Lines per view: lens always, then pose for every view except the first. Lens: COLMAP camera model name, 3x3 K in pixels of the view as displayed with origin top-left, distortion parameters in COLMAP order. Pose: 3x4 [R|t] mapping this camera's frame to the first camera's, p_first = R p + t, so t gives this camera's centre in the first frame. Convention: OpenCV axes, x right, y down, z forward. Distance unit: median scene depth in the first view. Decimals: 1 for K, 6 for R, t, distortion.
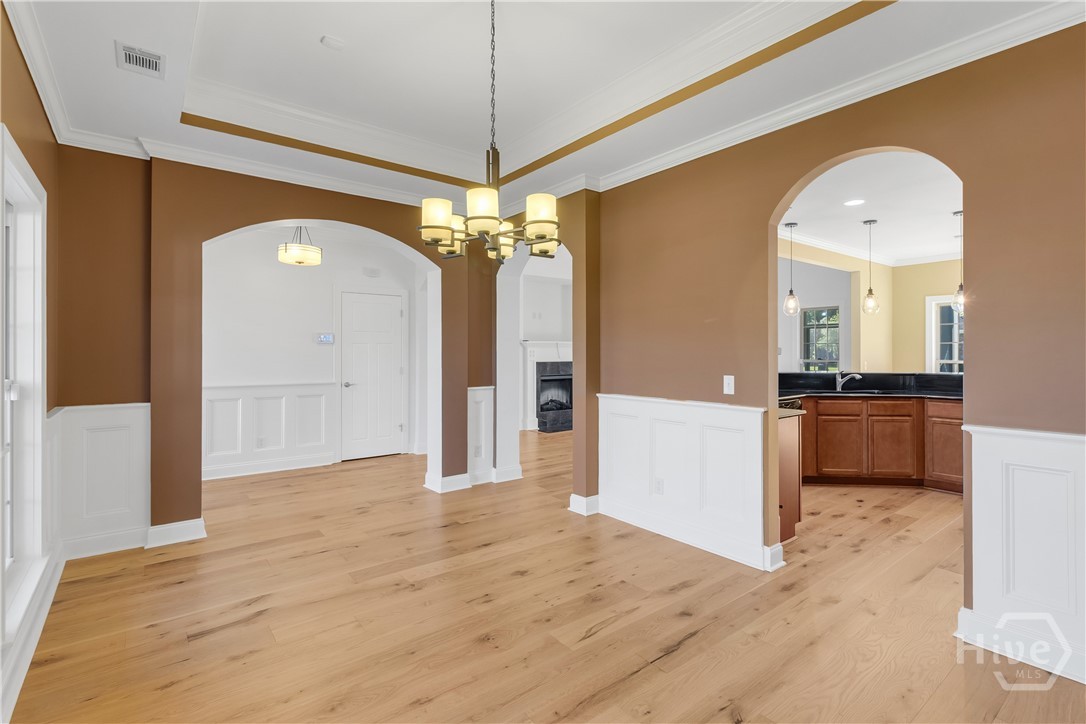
lens RADIAL K [[507.8, 0, 537.8], [0, 507.8, 355.9], [0, 0, 1]] dist [0.001319, 0.000114]
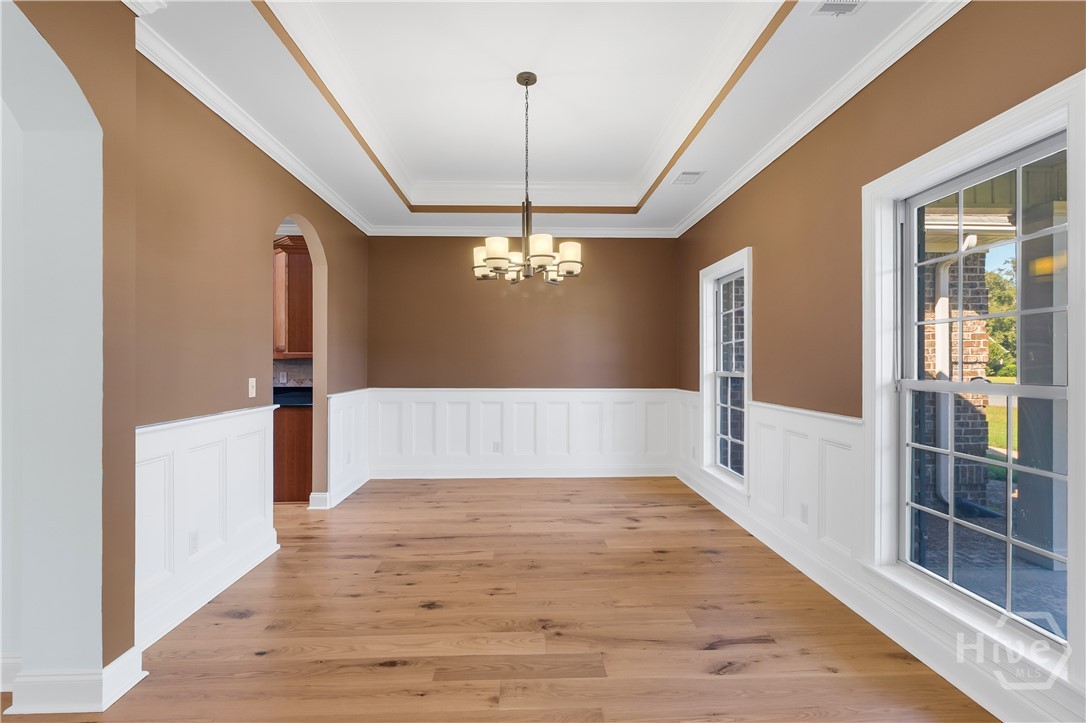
lens RADIAL K [[507.8, 0, 537.8], [0, 507.8, 355.4], [0, 0, 1]] dist [0.001319, 0.000114]
pose [[-0.806367, 0.007940, 0.591363, -0.752560], [0.003330, 0.999955, -0.008885, 0.007704], [-0.591407, -0.005196, -0.806357, 1.716513]]
